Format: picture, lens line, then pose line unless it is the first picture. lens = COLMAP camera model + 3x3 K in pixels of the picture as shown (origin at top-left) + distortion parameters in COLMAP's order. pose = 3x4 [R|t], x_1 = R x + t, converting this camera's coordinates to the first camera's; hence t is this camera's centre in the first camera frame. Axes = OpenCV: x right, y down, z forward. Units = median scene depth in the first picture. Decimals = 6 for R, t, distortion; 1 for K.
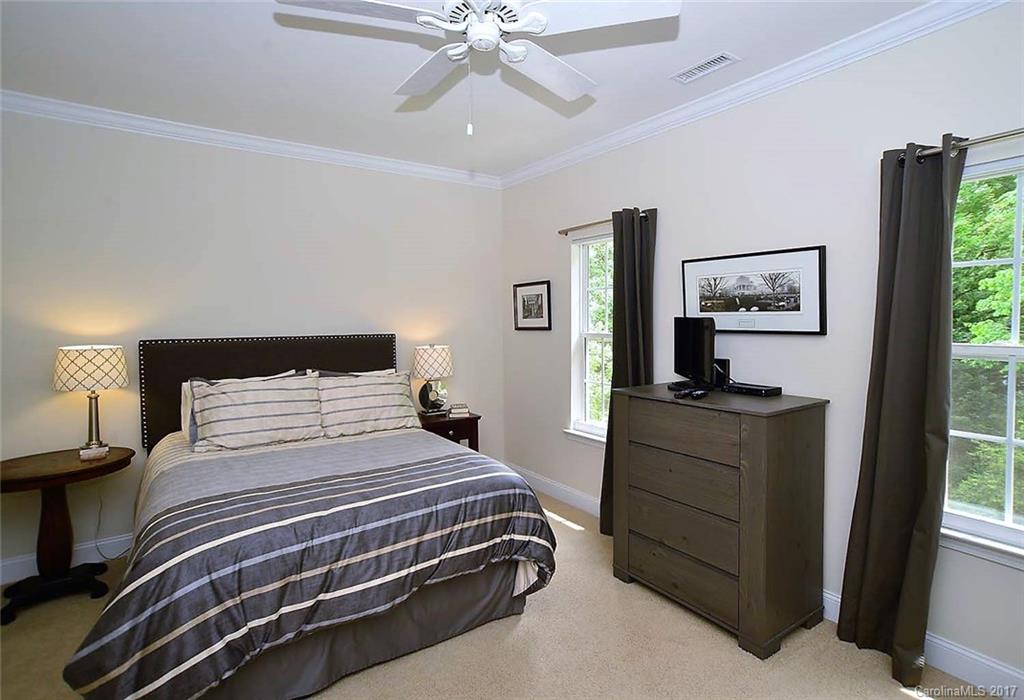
lens RADIAL K [[556.4, 0, 512.0], [0, 556.4, 350.0], [0, 0, 1]] dist [0.002500, 0.000753]
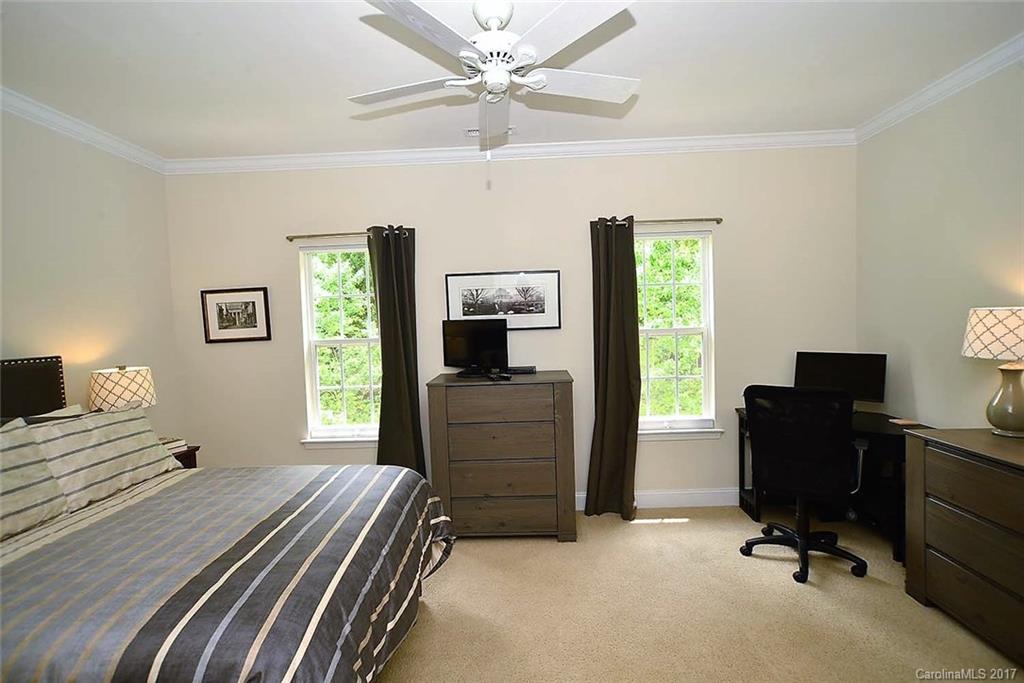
lens RADIAL K [[533.7, 0, 512.0], [0, 533.7, 341.5], [0, 0, 1]] dist [-0.001390, 0.000198]
pose [[0.600197, -0.054325, 0.798005, -0.555398], [0.079219, 0.996823, 0.008278, -0.011011], [-0.795919, 0.058249, 0.602594, 0.179969]]
